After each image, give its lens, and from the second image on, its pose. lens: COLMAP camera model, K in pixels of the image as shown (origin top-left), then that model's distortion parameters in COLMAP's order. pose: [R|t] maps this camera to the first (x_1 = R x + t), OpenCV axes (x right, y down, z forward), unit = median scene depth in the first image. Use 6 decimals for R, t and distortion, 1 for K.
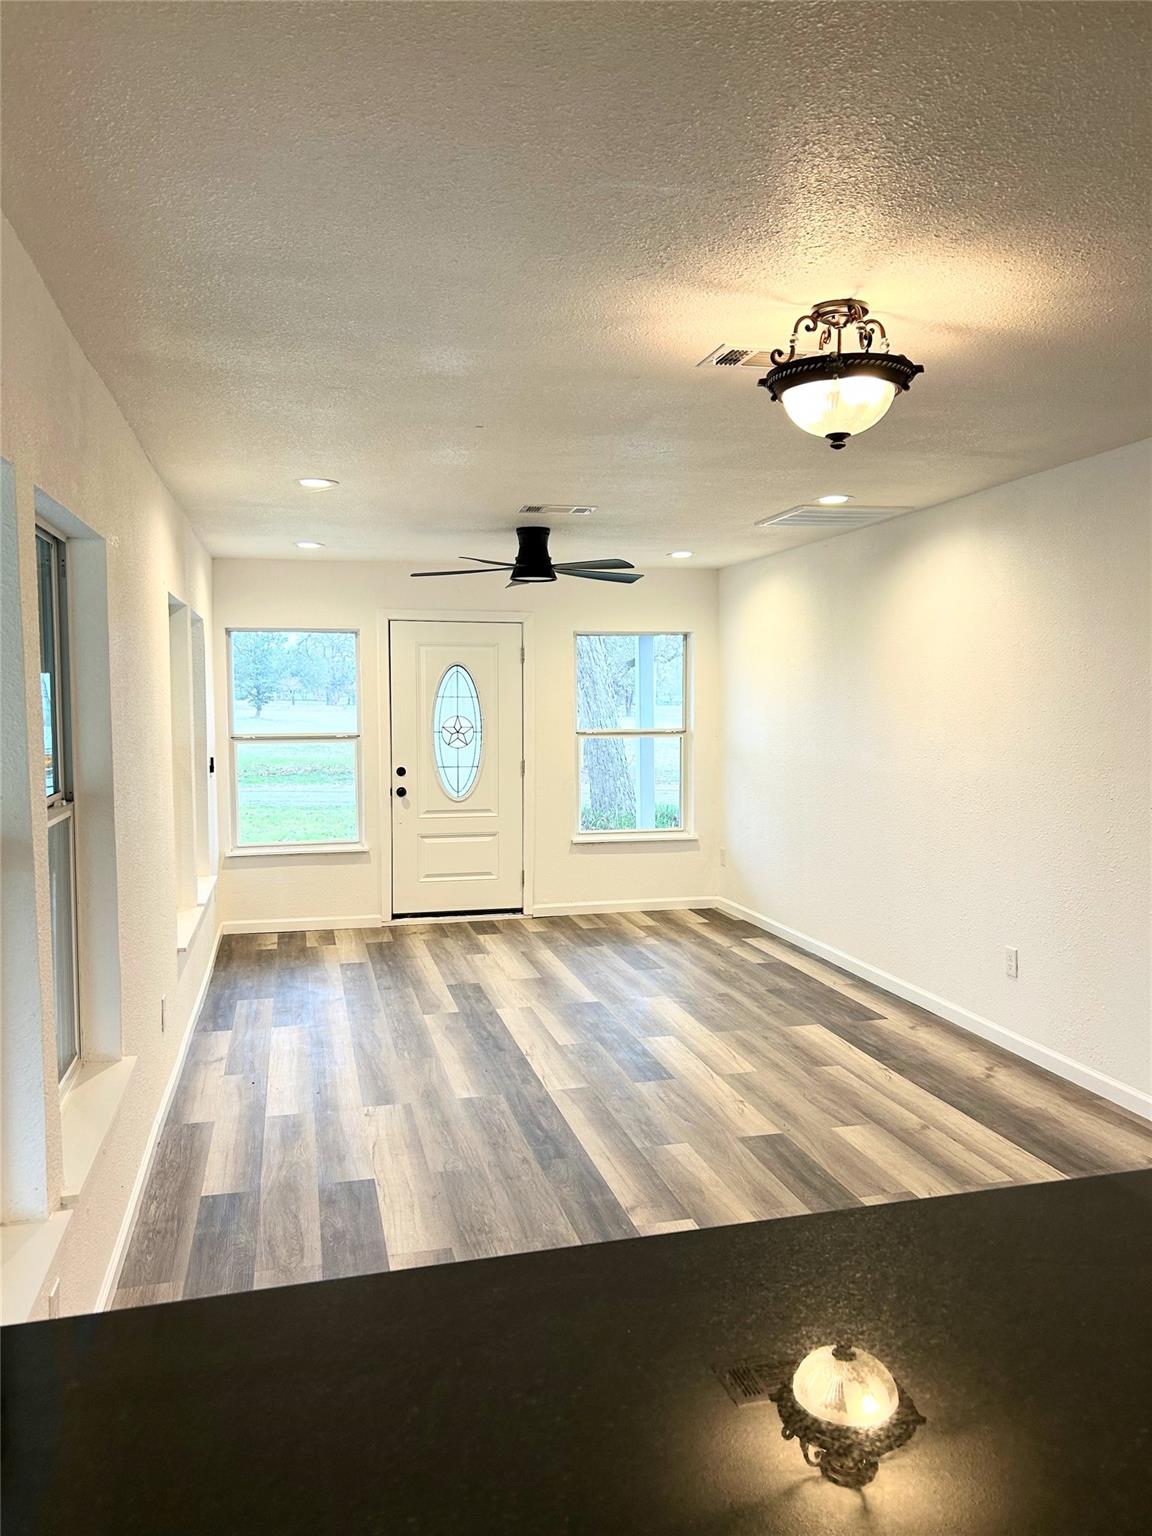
lens RADIAL K [[1177.9, 0, 580.1], [0, 1177.9, 768.4], [0, 0, 1]] dist [0.042455, -0.060642]
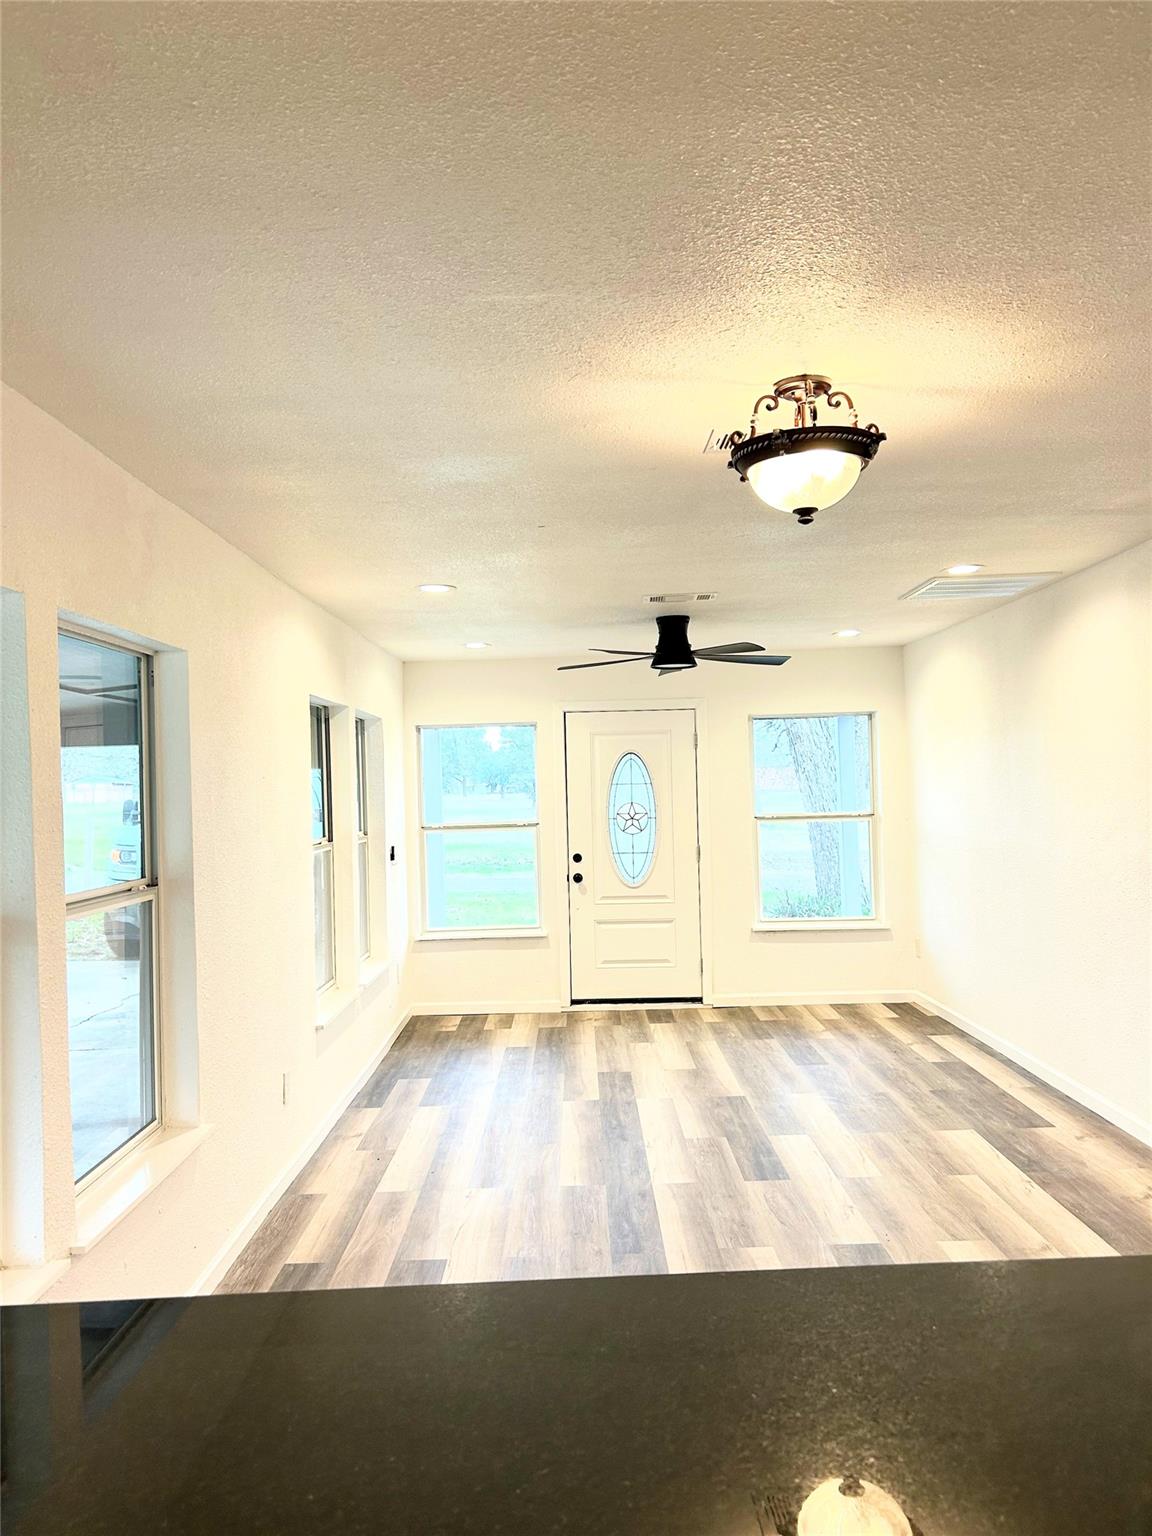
lens RADIAL K [[1177.9, 0, 567.4], [0, 1177.9, 766.9], [0, 0, 1]] dist [0.042455, -0.060642]
pose [[0.970227, -0.026110, -0.240784, 0.124498], [0.007779, 0.997019, -0.076768, 0.002745], [0.242071, 0.072610, 0.967538, 0.007597]]
